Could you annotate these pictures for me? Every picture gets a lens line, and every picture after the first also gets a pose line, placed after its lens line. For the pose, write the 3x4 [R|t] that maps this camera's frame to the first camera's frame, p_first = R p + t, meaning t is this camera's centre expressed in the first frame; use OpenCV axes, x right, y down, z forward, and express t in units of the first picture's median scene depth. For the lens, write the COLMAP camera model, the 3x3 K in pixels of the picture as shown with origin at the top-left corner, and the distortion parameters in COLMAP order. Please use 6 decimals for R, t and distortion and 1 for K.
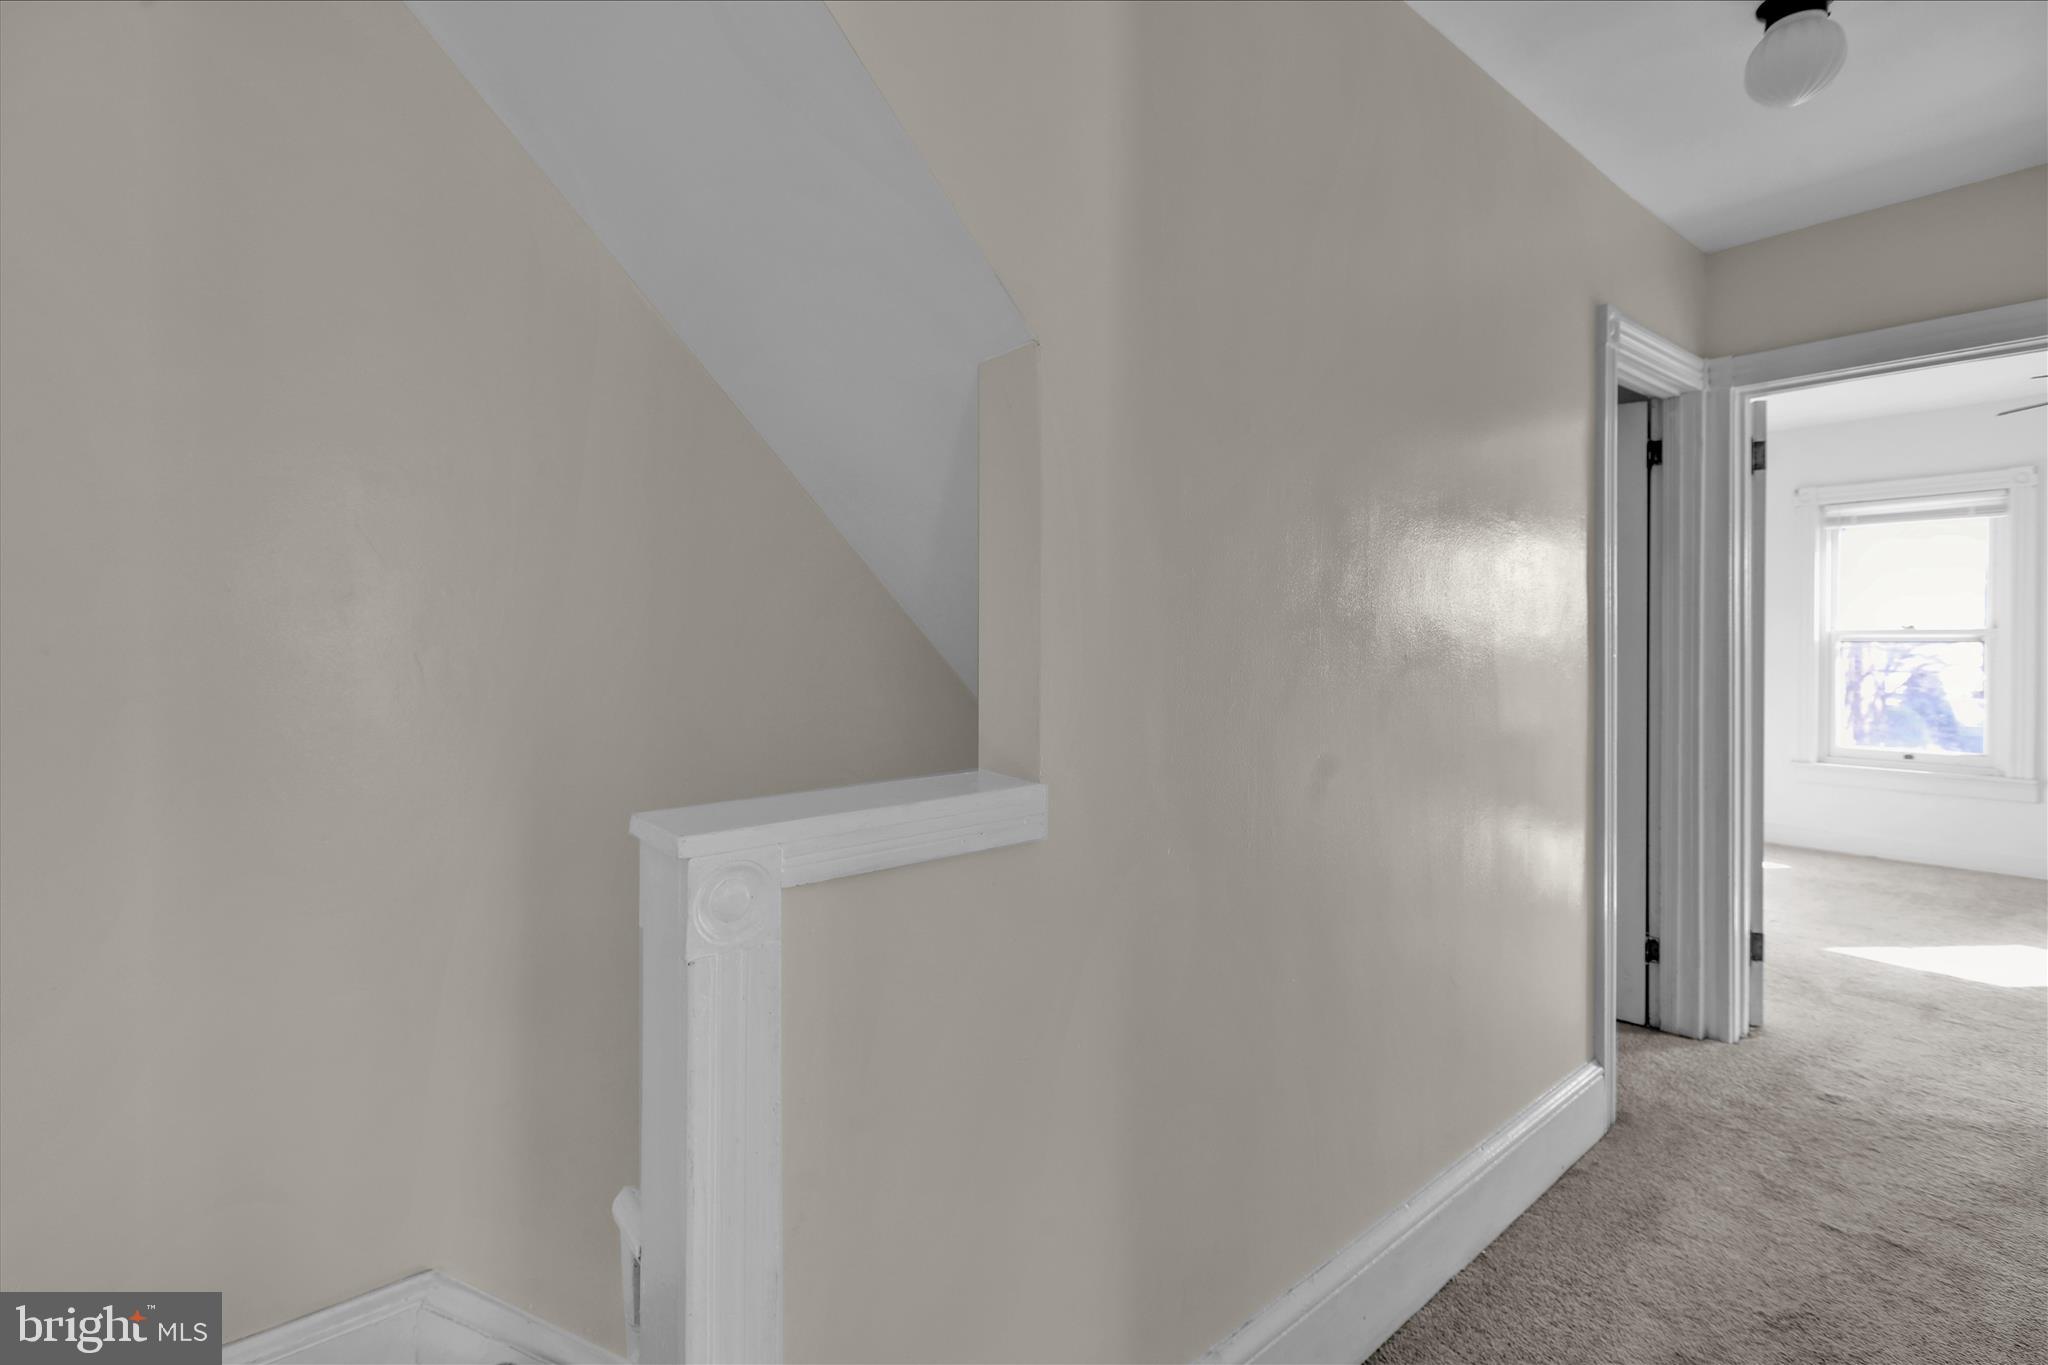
lens RADIAL K [[907.7, 0, 1019.0], [0, 907.7, 638.7], [0, 0, 1]] dist [0.000882, 0.000226]
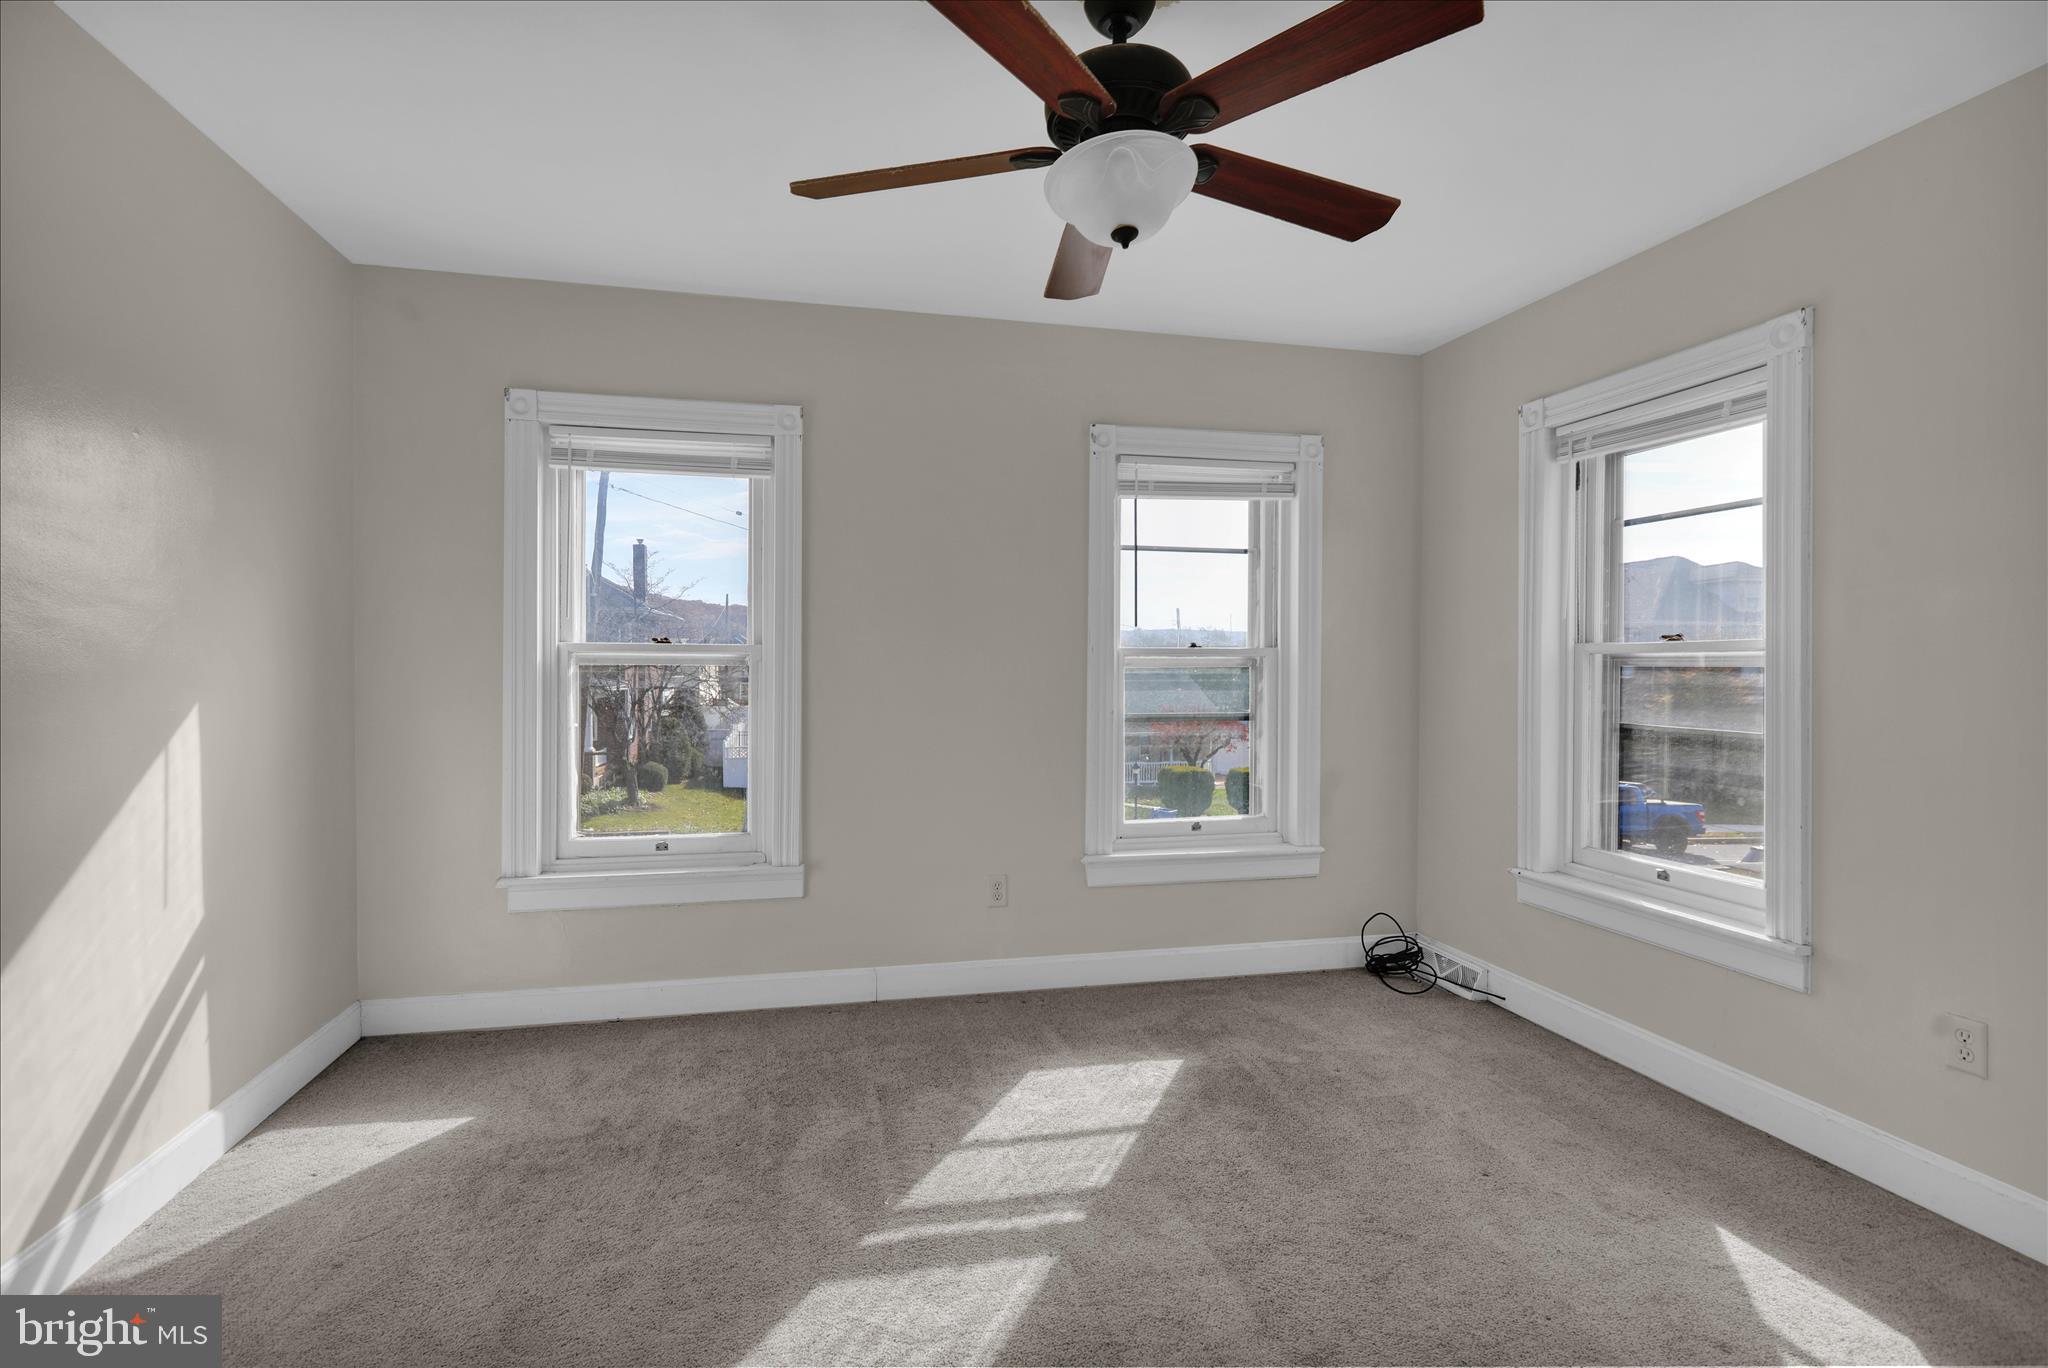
lens RADIAL K [[939.7, 0, 1022.6], [0, 939.7, 665.6], [0, 0, 1]] dist [-0.003432, -0.000199]
pose [[0.428120, -0.004401, 0.903711, 0.475588], [-0.001526, 0.999983, 0.005593, 0.000698], [-0.903721, -0.003774, 0.428106, 0.473182]]
